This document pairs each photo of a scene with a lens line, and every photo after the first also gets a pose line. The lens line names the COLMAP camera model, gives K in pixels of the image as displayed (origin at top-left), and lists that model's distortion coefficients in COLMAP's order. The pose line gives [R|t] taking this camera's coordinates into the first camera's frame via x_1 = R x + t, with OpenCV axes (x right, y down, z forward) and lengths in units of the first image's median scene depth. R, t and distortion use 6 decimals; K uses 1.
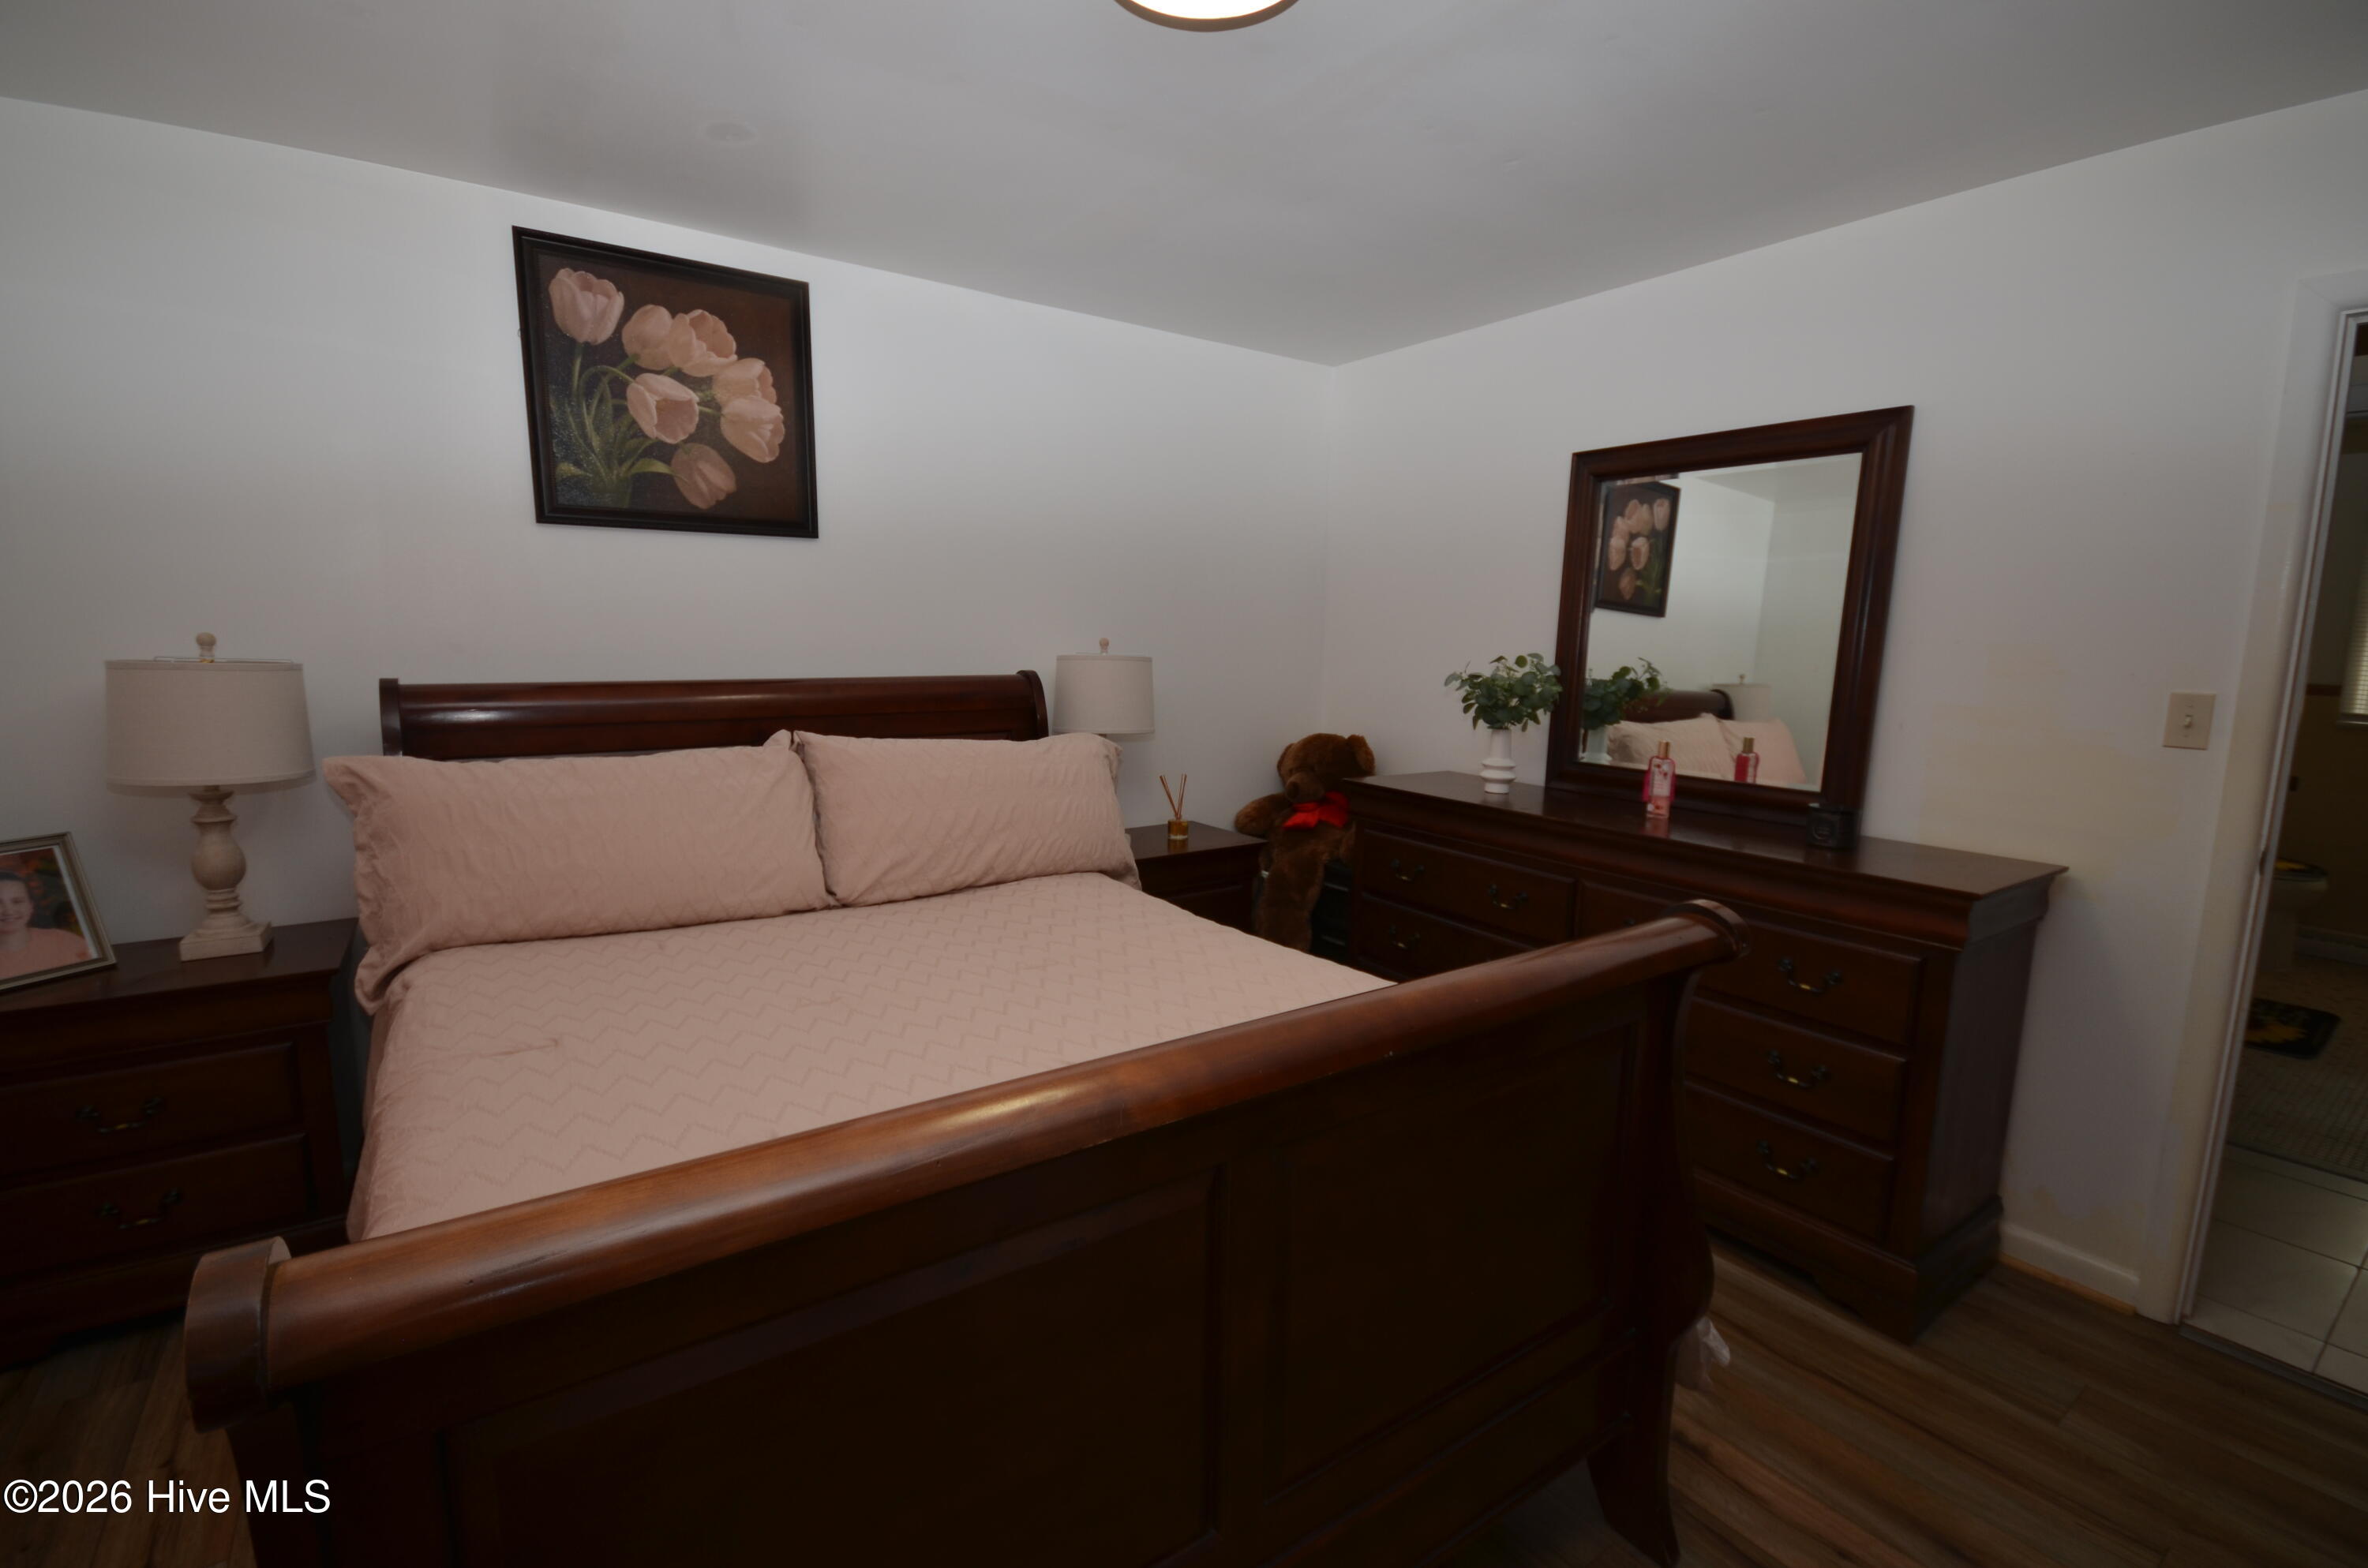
lens RADIAL K [[1035.1, 0, 1238.0], [0, 1035.1, 772.3], [0, 0, 1]] dist [0.004442, -0.009381]
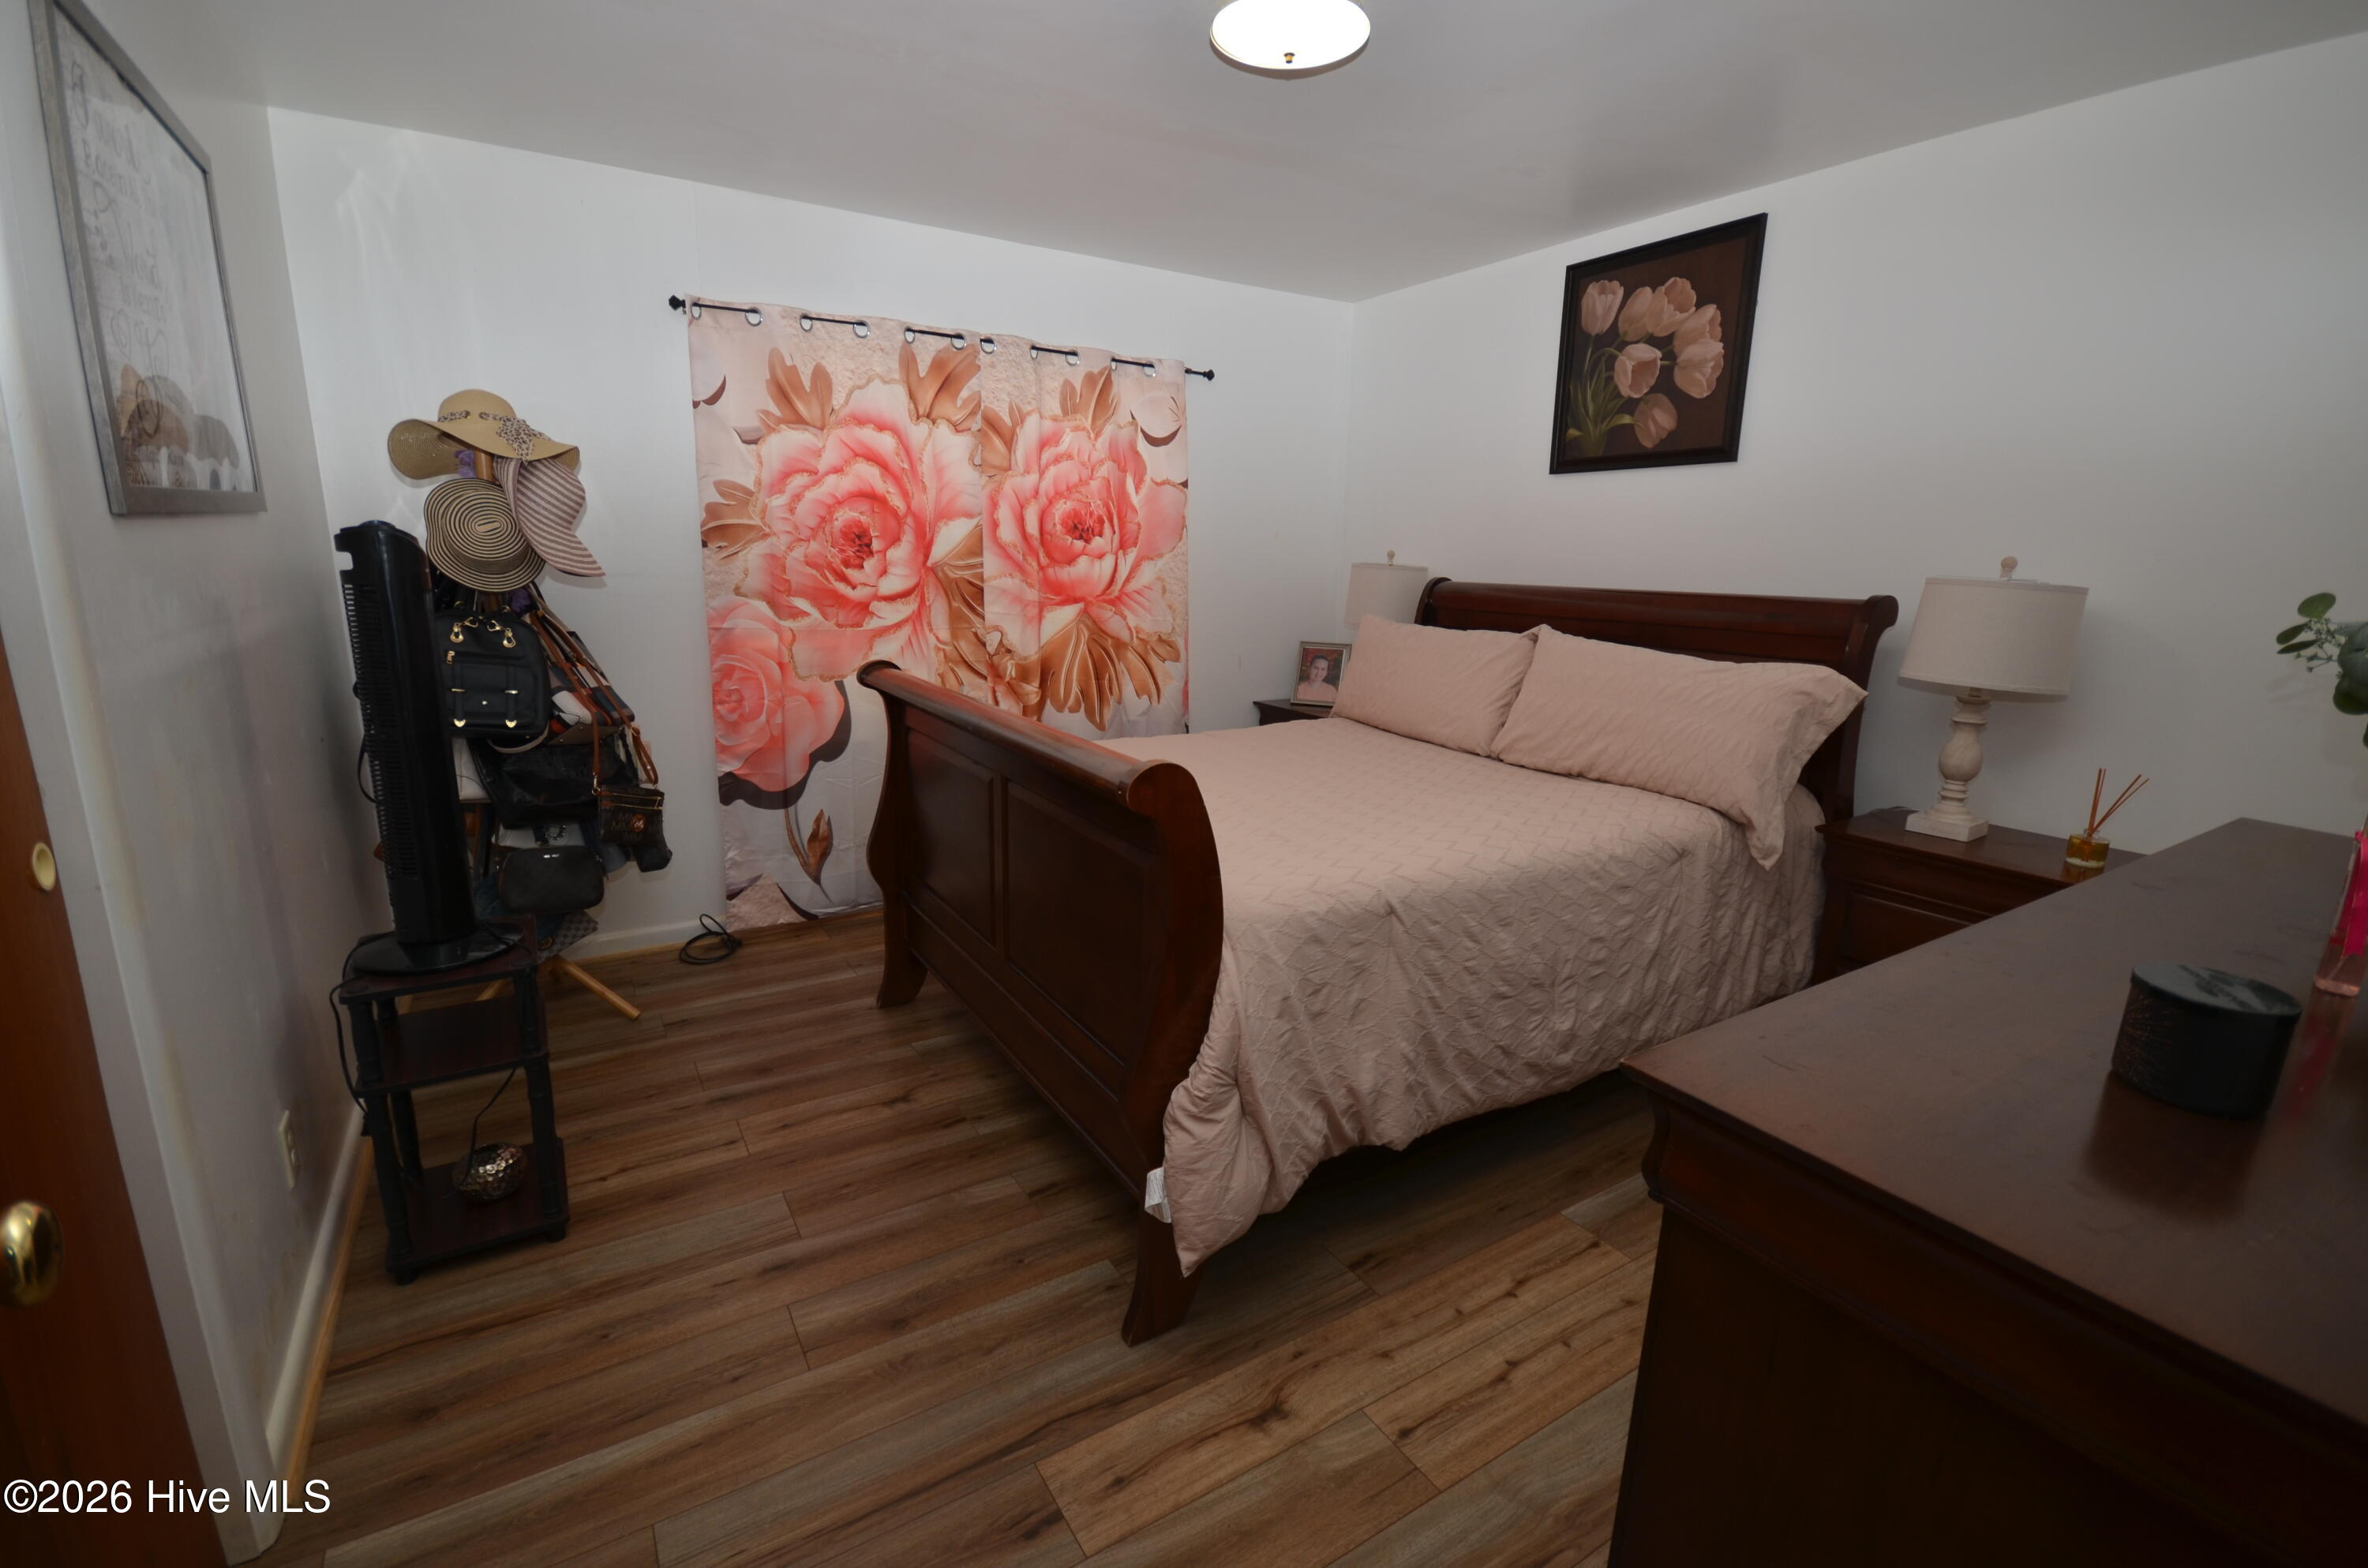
lens RADIAL K [[1035.1, 0, 1179.7], [0, 1035.1, 774.4], [0, 0, 1]] dist [0.004442, -0.009381]
pose [[-0.066290, 0.201844, -0.977172, 0.811187], [-0.141122, 0.967585, 0.209437, -0.061114], [0.987770, 0.151784, -0.035656, 0.569130]]
